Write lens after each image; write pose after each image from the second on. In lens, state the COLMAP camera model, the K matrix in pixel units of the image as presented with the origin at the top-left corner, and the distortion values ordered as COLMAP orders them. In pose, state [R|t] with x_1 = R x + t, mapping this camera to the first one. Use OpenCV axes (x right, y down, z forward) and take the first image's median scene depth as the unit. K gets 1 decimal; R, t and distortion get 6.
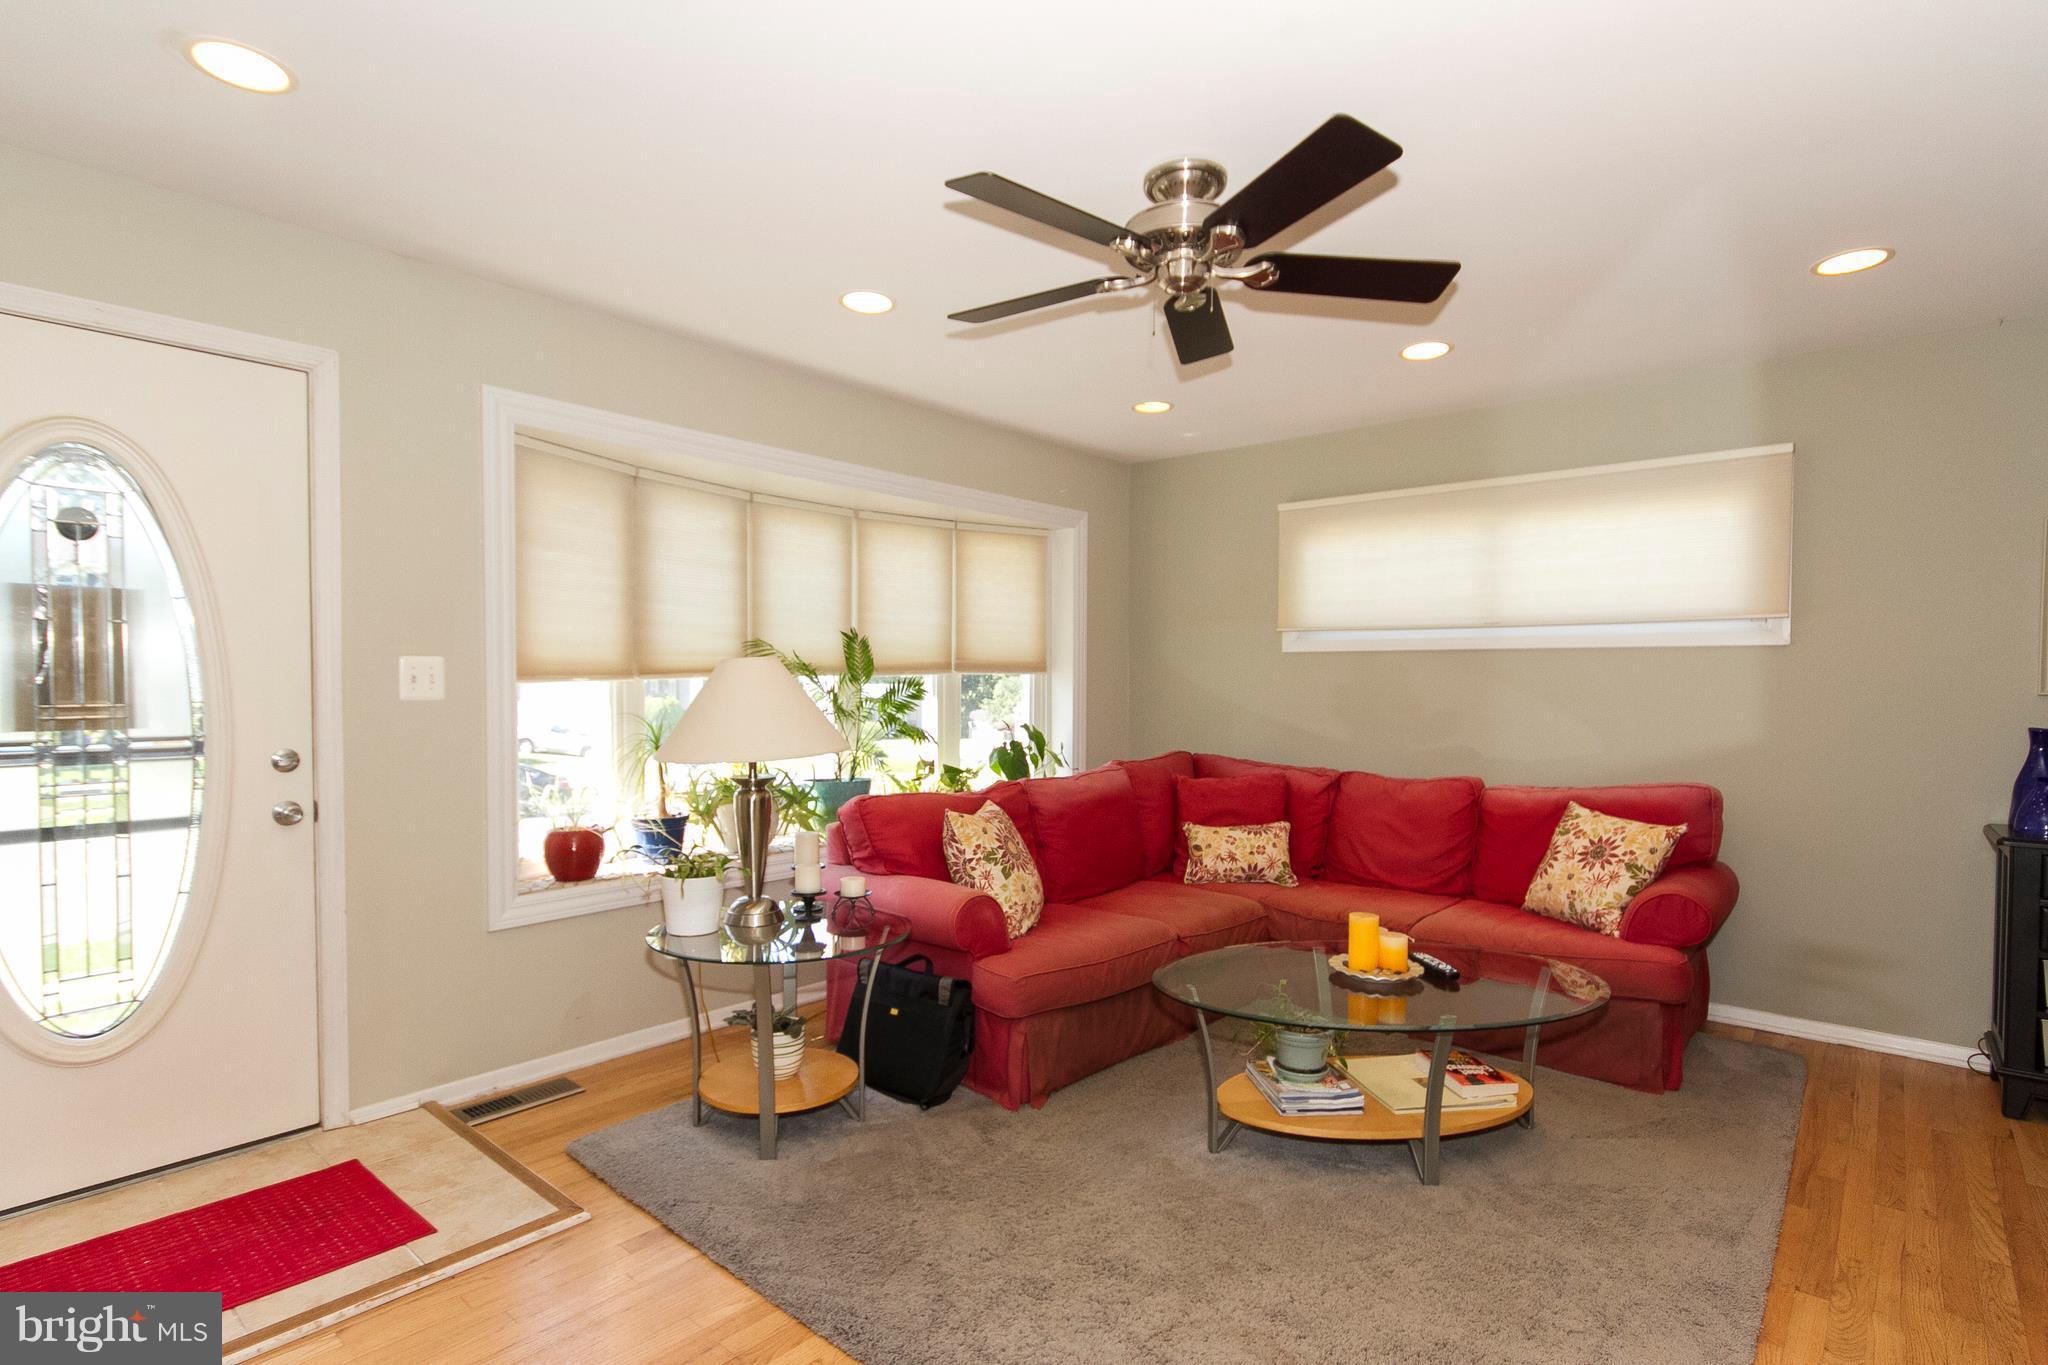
lens RADIAL K [[1026.7, 0, 1024.0], [0, 1026.7, 682.5], [0, 0, 1]] dist [-0.000202, -0.000110]
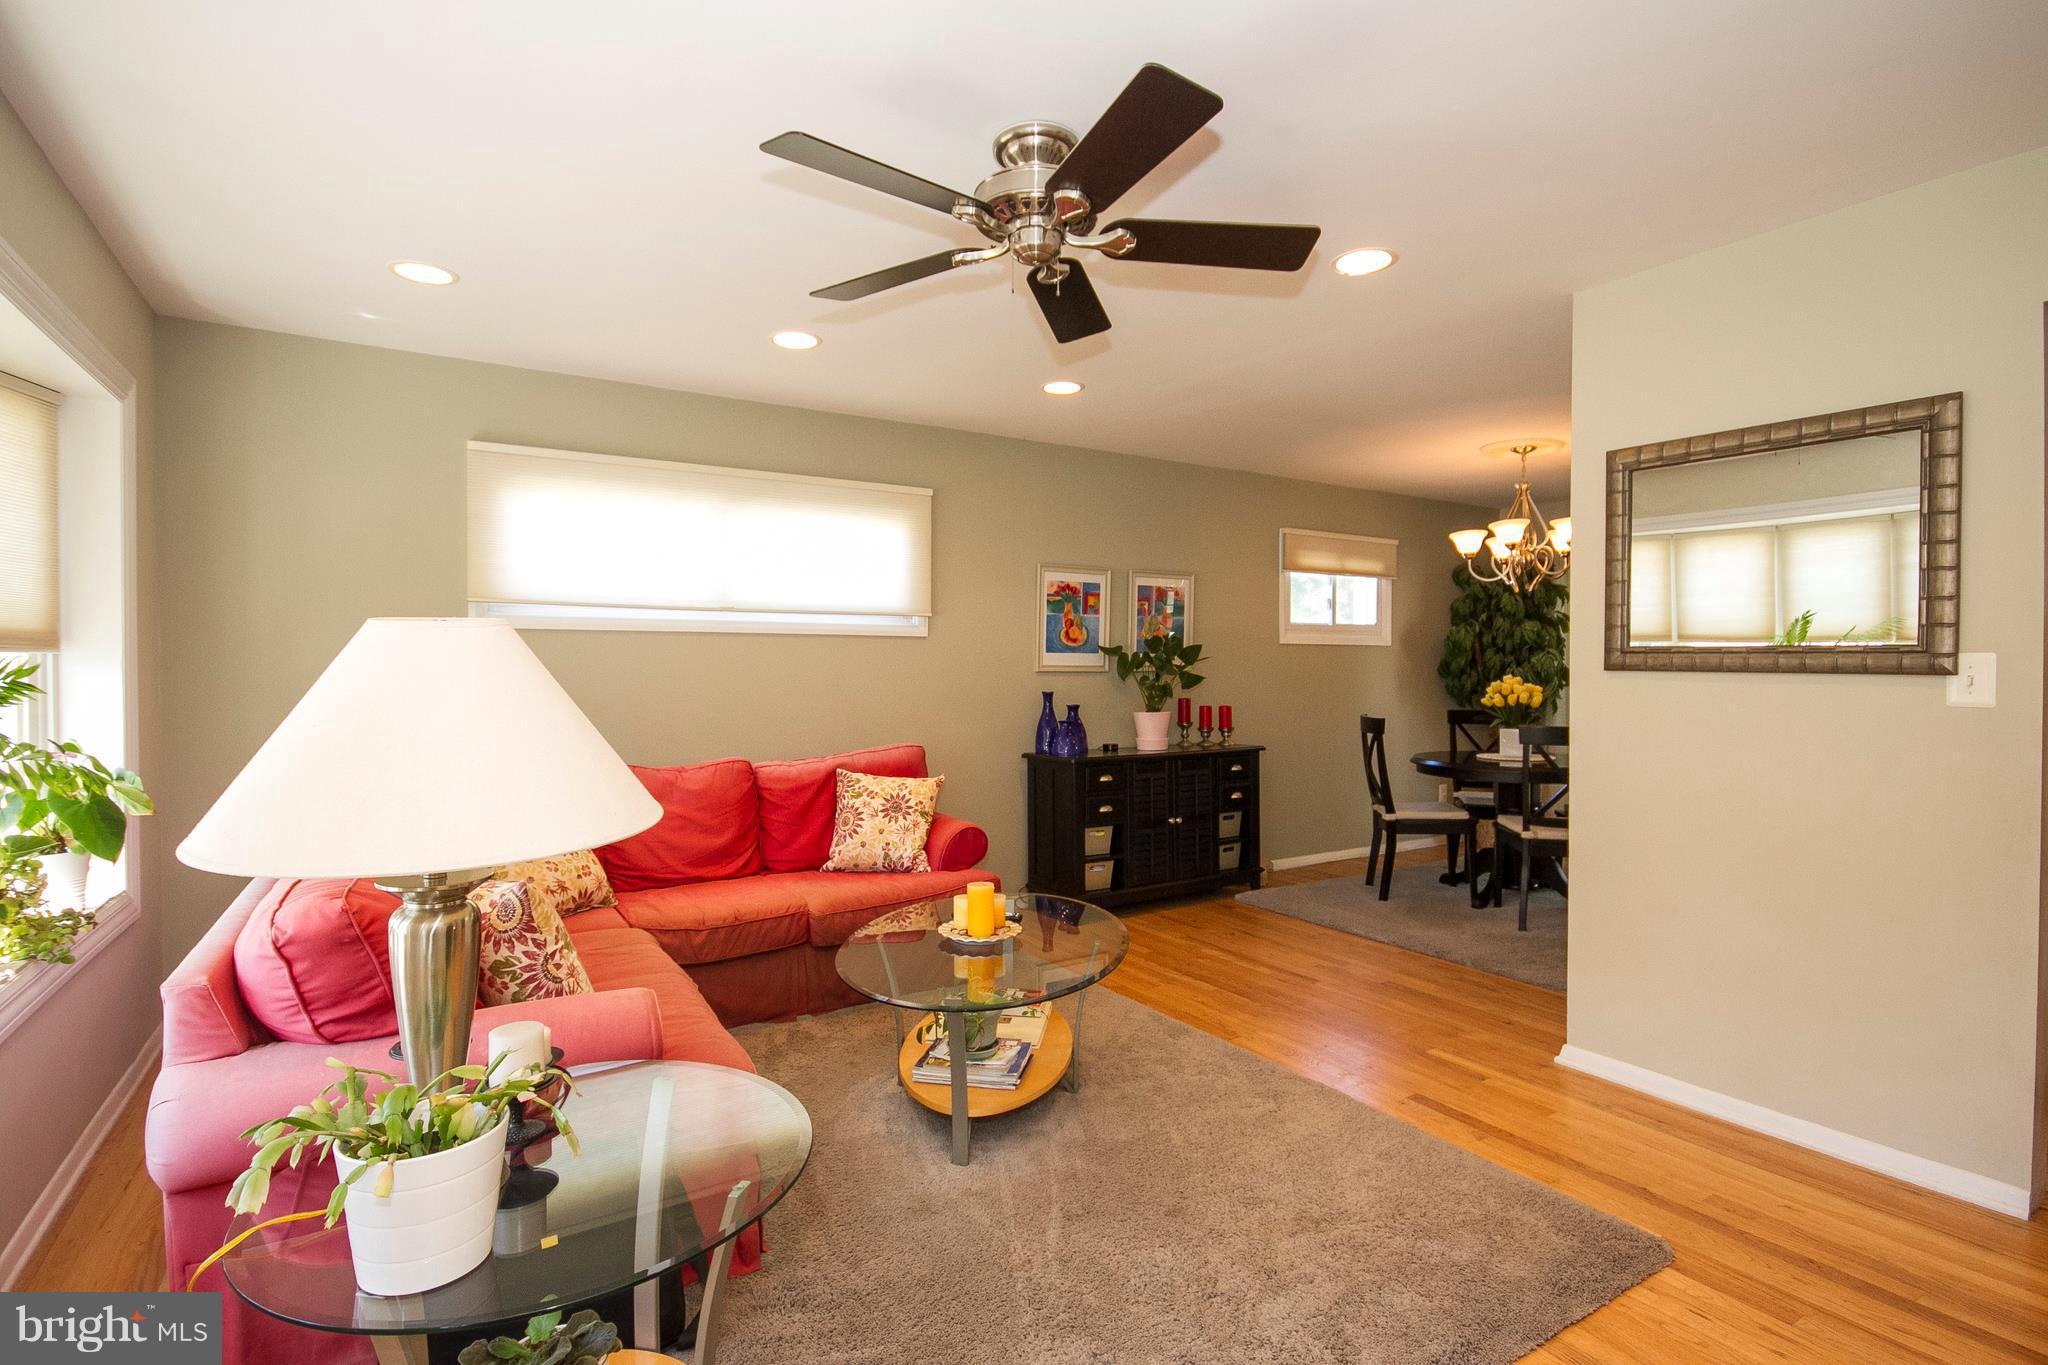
lens RADIAL K [[990.7, 0, 1038.1], [0, 990.7, 675.8], [0, 0, 1]] dist [-0.000241, 0.000097]
pose [[0.290223, -0.012436, 0.956878, -0.507809], [0.001639, 0.999921, 0.012498, -0.002104], [-0.956958, -0.002059, 0.290220, 0.514693]]
